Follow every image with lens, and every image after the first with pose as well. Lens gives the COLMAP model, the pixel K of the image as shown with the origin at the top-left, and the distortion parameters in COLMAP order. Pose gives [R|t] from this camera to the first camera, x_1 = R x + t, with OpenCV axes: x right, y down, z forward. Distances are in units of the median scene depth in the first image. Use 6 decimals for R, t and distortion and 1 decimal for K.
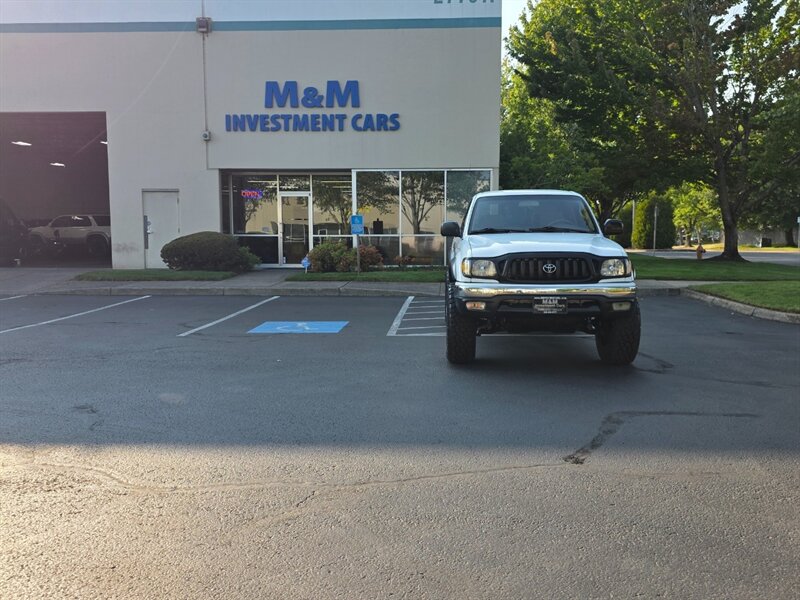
lens RADIAL K [[751.5, 0, 399.6], [0, 751.5, 310.2], [0, 0, 1]] dist [0.060581, -0.010009]
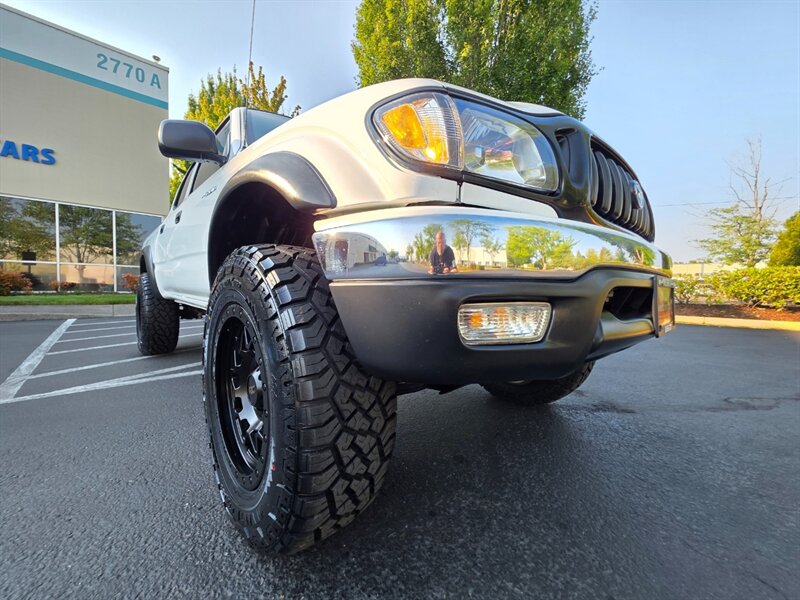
lens RADIAL K [[320.0, 0, 400.3], [0, 320.0, 300.7], [0, 0, 1]] dist [0.003138, -0.000044]
pose [[0.693575, -0.012196, 0.720281, 0.008787], [0.054782, 0.997854, -0.035855, -0.003558], [-0.718298, 0.064326, 0.692755, 0.341246]]
